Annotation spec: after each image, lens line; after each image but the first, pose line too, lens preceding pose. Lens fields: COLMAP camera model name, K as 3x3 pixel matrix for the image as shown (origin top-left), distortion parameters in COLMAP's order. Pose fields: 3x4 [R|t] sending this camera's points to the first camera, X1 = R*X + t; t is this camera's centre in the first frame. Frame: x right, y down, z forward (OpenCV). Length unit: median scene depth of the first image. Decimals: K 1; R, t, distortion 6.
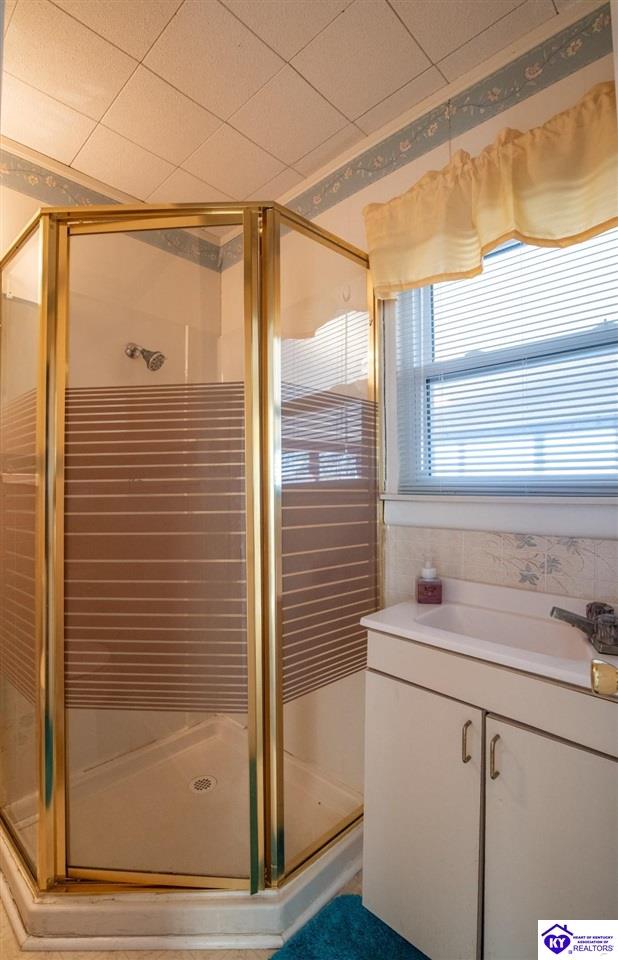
lens RADIAL K [[453.6, 0, 300.6], [0, 453.6, 484.2], [0, 0, 1]] dist [-0.002120, -0.000101]
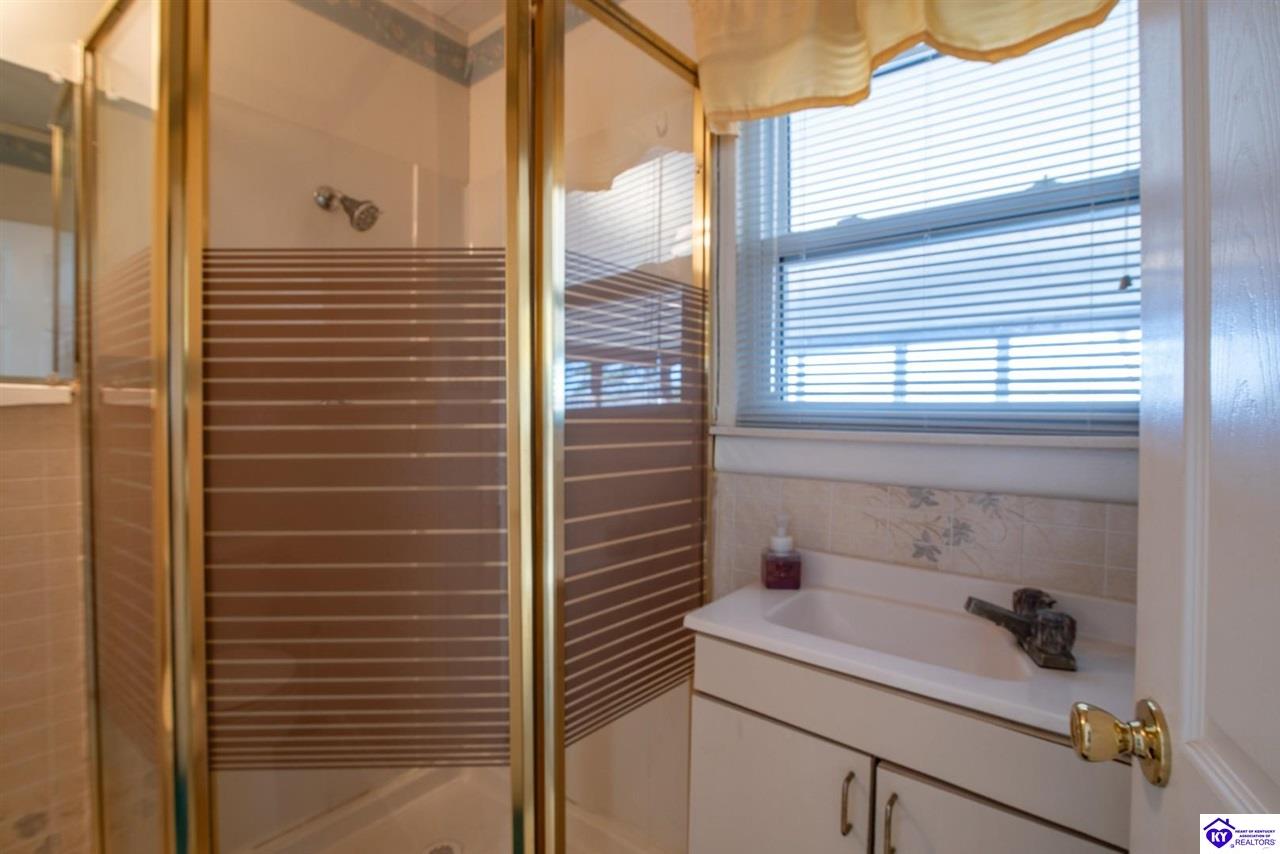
lens RADIAL K [[606.7, 0, 651.0], [0, 606.7, 427.9], [0, 0, 1]] dist [-0.015045, -0.000183]
pose [[0.993307, 0.006110, 0.115345, -0.017036], [-0.010366, 0.999286, 0.036337, -0.007961], [-0.115041, -0.037289, 0.992661, 0.122450]]
